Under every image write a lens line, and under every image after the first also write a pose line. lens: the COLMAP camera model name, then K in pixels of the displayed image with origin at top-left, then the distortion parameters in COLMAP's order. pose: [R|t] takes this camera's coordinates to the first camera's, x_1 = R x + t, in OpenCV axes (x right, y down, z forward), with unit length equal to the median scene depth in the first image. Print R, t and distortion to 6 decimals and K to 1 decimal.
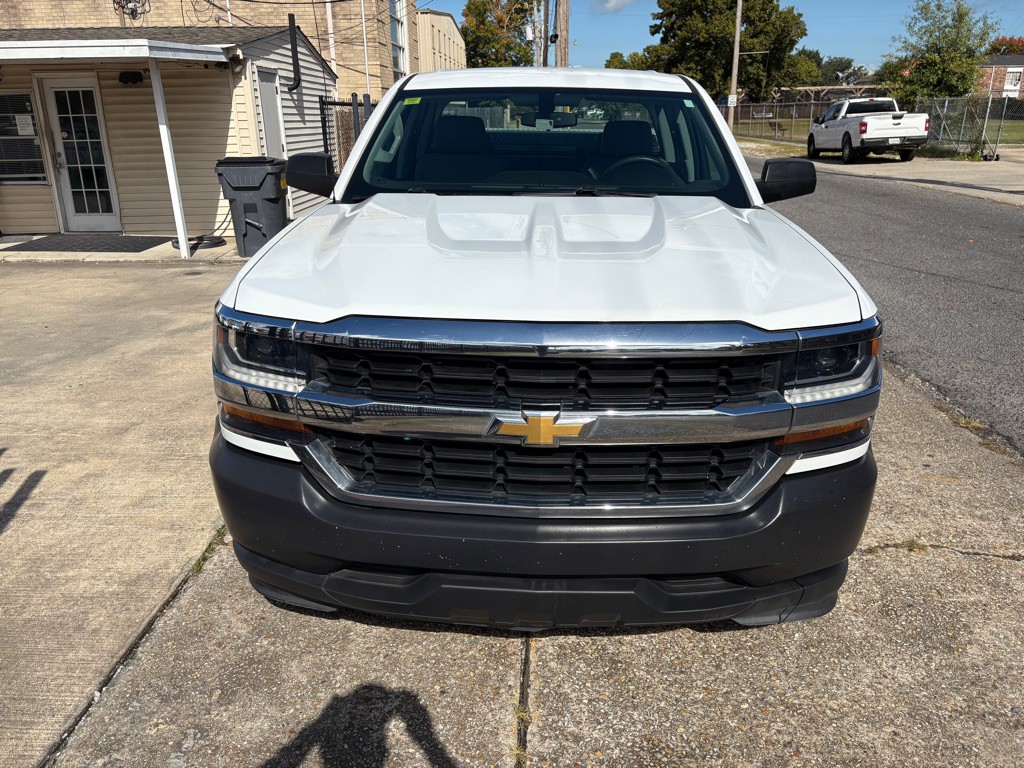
lens RADIAL K [[774.3, 0, 512.6], [0, 774.3, 383.6], [0, 0, 1]] dist [0.050182, -0.053996]
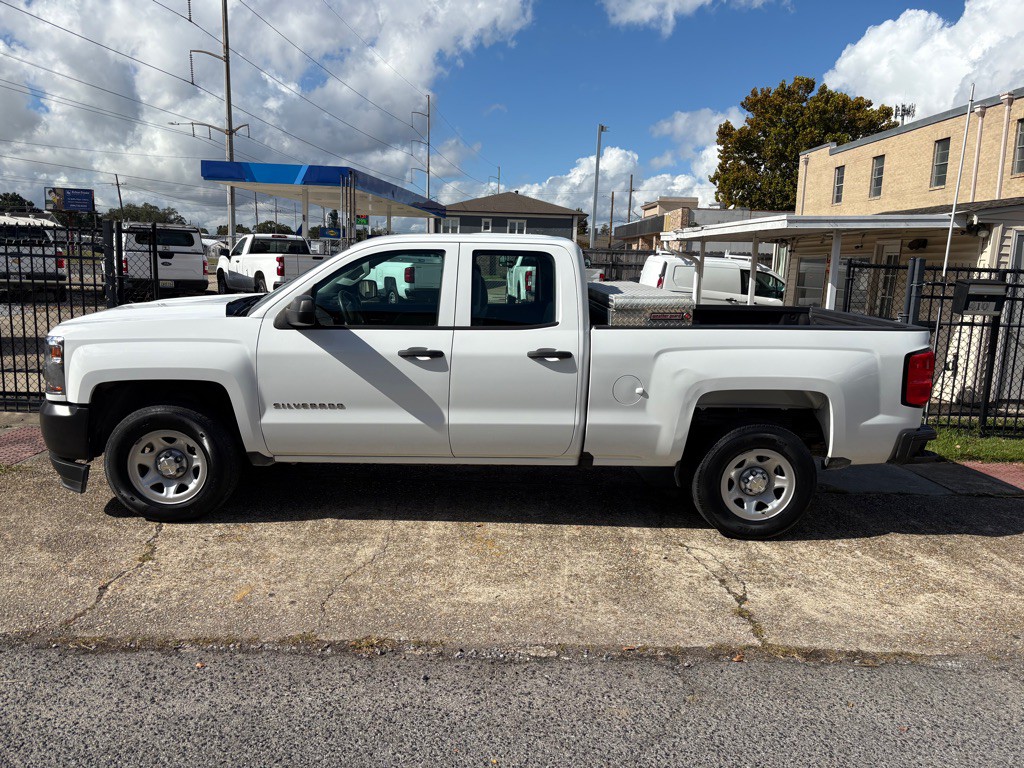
lens RADIAL K [[774.3, 0, 508.2], [0, 774.3, 387.5], [0, 0, 1]] dist [0.050182, -0.053996]
pose [[0.069885, 0.174091, -0.982247, 0.318096], [-0.362605, 0.921734, 0.137568, -0.084103], [0.929319, 0.346553, 0.127542, 0.224386]]
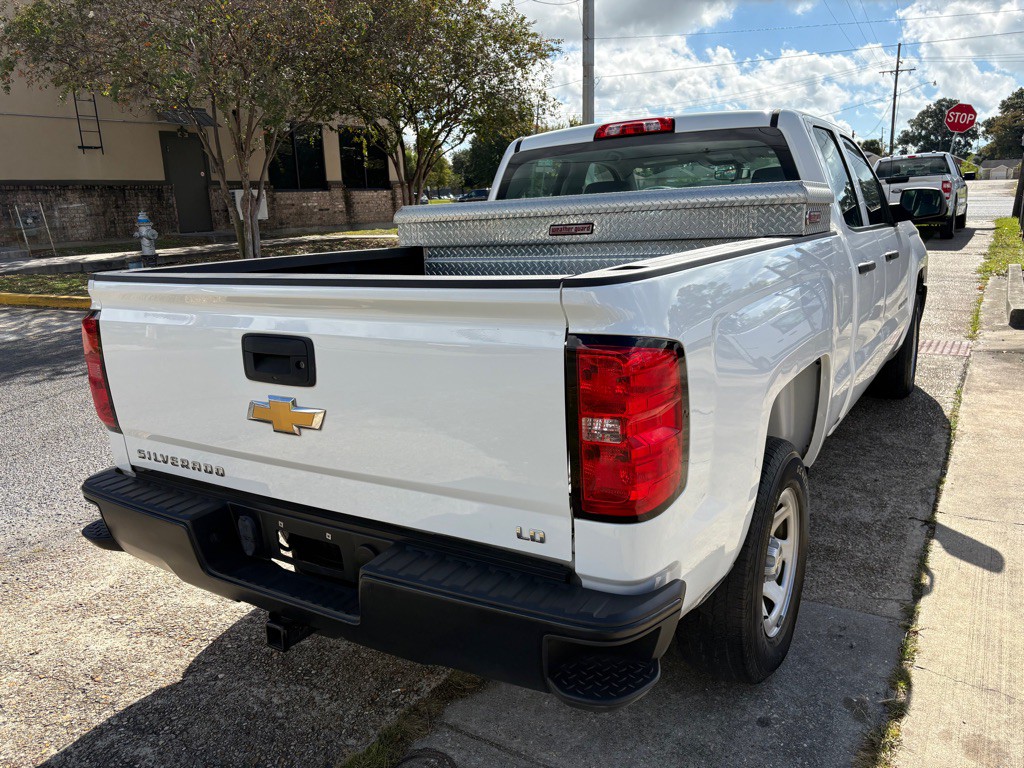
lens RADIAL K [[774.3, 0, 508.8], [0, 774.3, 388.5], [0, 0, 1]] dist [0.050182, -0.053996]
pose [[-0.863981, -0.079746, 0.497169, -0.064221], [0.210095, 0.840229, 0.499876, -0.152207], [-0.457599, 0.536336, -0.709187, 0.455434]]
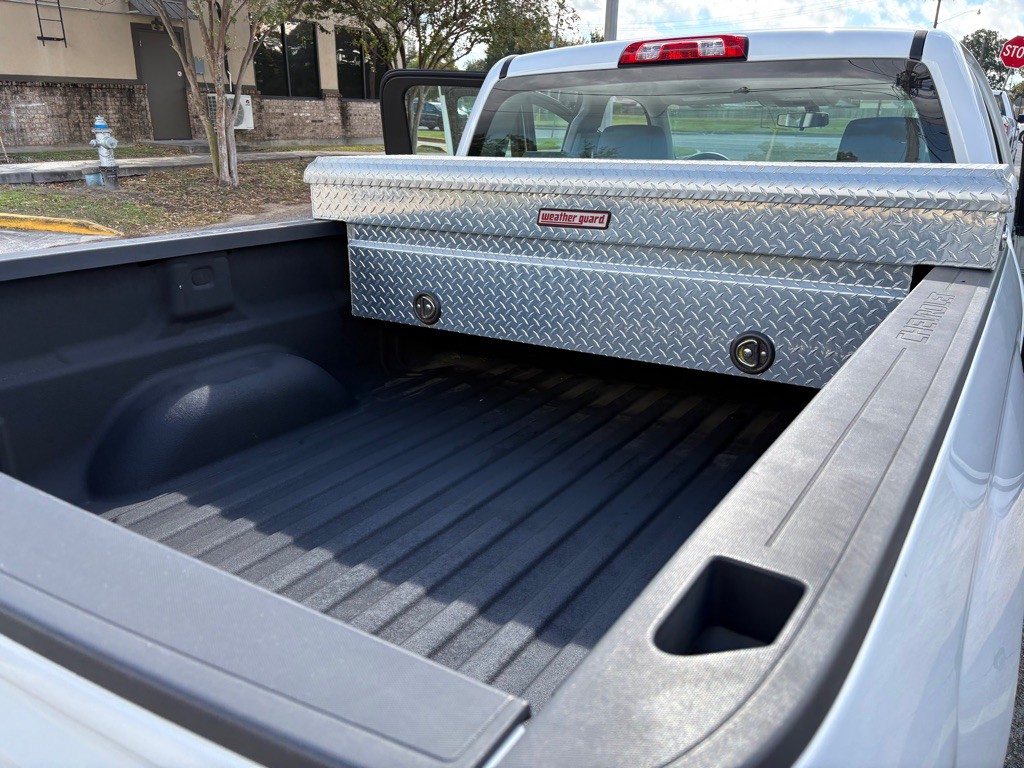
lens RADIAL K [[774.3, 0, 516.6], [0, 774.3, 387.5], [0, 0, 1]] dist [0.050182, -0.053996]
pose [[-0.860302, -0.168112, 0.481267, -0.035370], [0.169491, 0.796031, 0.581040, -0.136880], [-0.480783, 0.581441, -0.656334, 0.393711]]
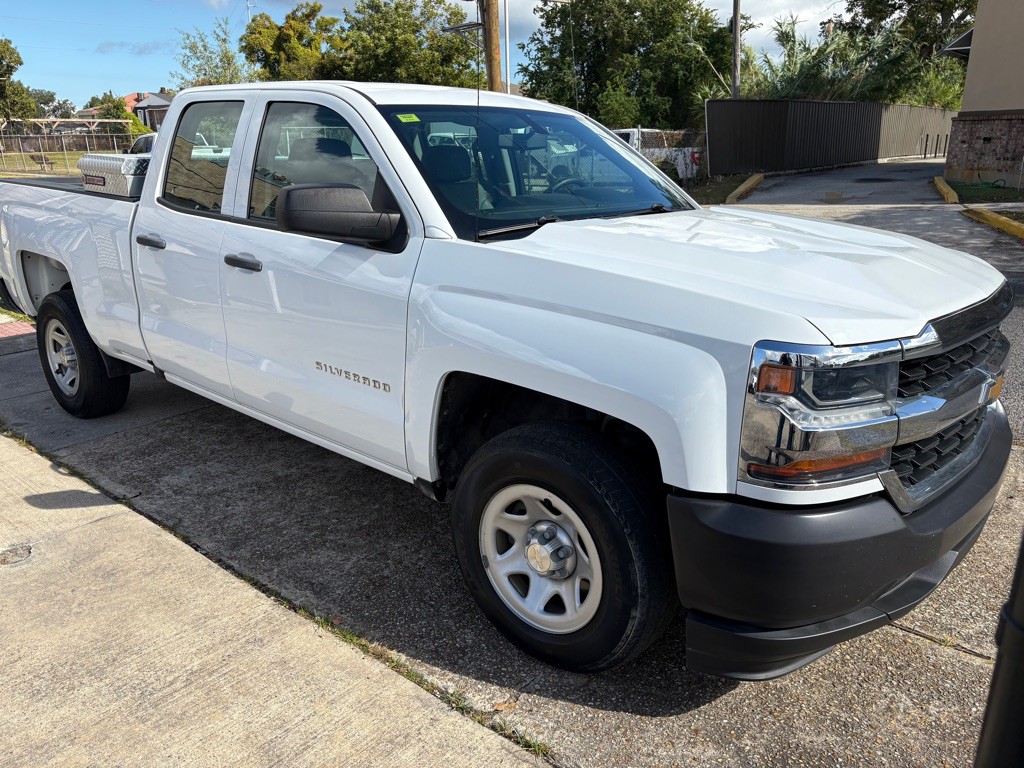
lens RADIAL K [[774.3, 0, 511.5], [0, 774.3, 385.4], [0, 0, 1]] dist [0.050182, -0.053996]
pose [[0.628042, -0.225369, 0.744830, -0.140048], [0.253629, 0.964162, 0.077874, -0.023613], [-0.735687, 0.140002, 0.662694, 0.078439]]
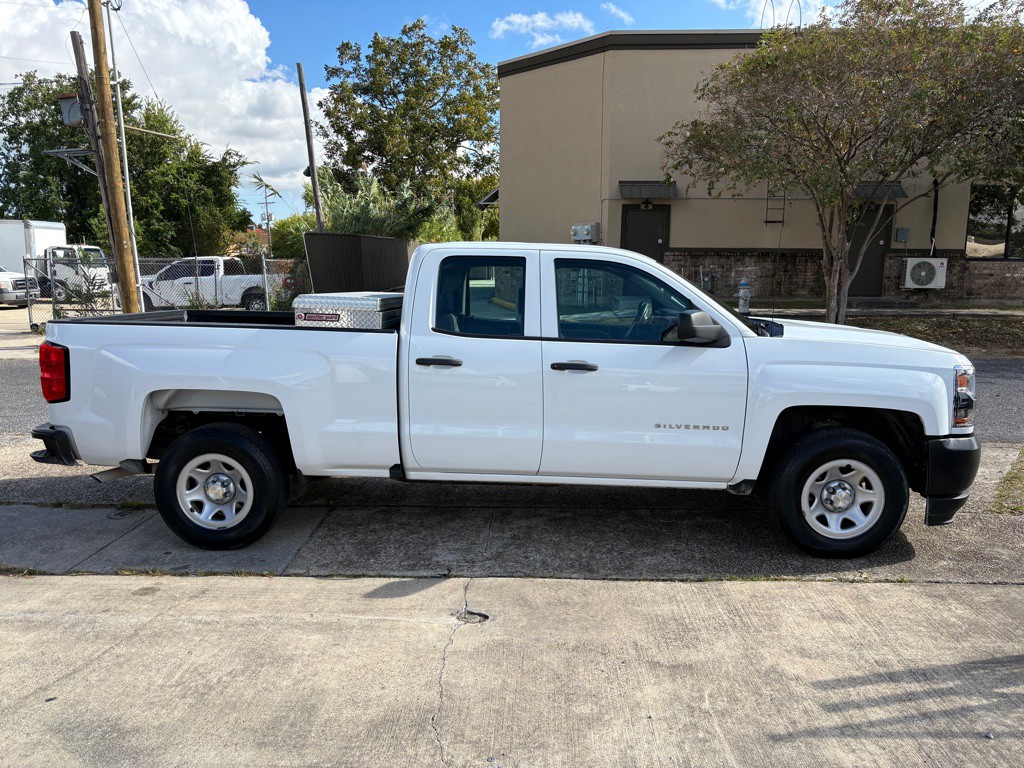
lens RADIAL K [[774.3, 0, 512.5], [0, 774.3, 383.9], [0, 0, 1]] dist [0.050182, -0.053996]
pose [[0.017197, -0.142323, 0.989671, -0.285559], [0.327647, 0.935965, 0.128906, -0.083613], [-0.944644, 0.322046, 0.062728, 0.234996]]
